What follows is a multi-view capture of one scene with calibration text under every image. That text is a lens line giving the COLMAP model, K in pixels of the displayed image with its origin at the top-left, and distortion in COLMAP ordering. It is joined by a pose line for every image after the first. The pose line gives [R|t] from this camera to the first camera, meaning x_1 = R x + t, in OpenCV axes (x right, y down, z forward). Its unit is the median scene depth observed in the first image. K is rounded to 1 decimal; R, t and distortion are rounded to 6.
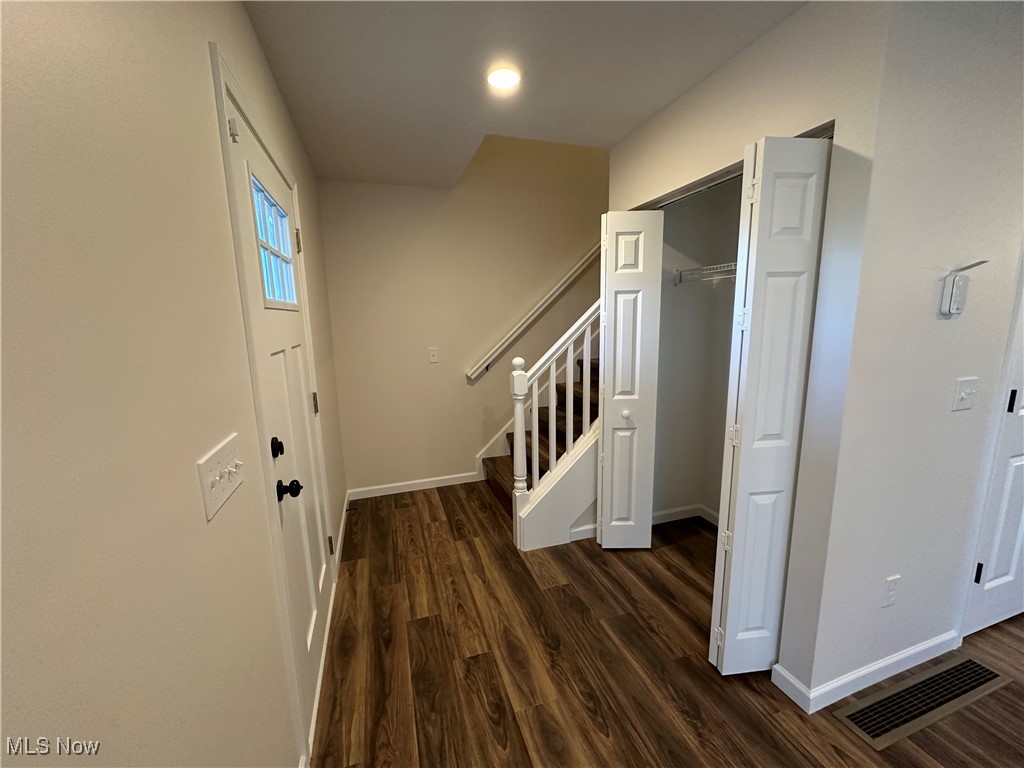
lens RADIAL K [[407.6, 0, 512.0], [0, 407.6, 384.0], [0, 0, 1]] dist [-0.000324, 0.000097]
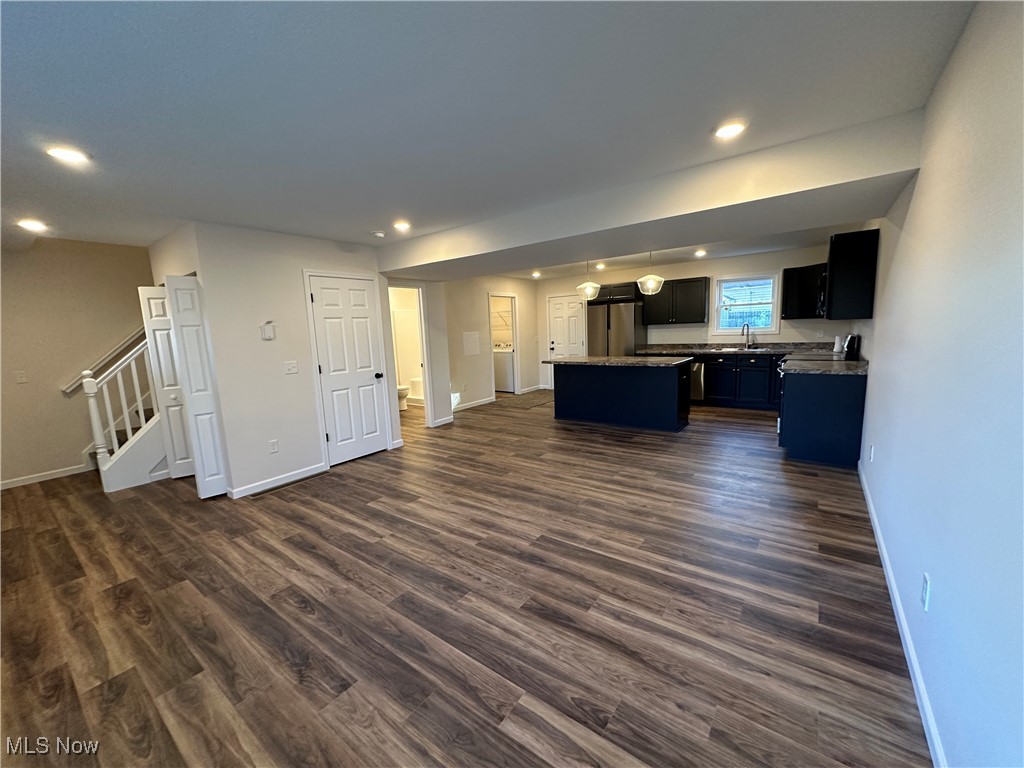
lens RADIAL K [[407.6, 0, 512.0], [0, 407.6, 384.0], [0, 0, 1]] dist [-0.000324, 0.000097]
pose [[0.819527, -0.095097, 0.565095, 0.494097], [0.122278, 0.992442, -0.010319, 0.217966], [-0.559843, 0.077555, 0.824962, -1.314308]]
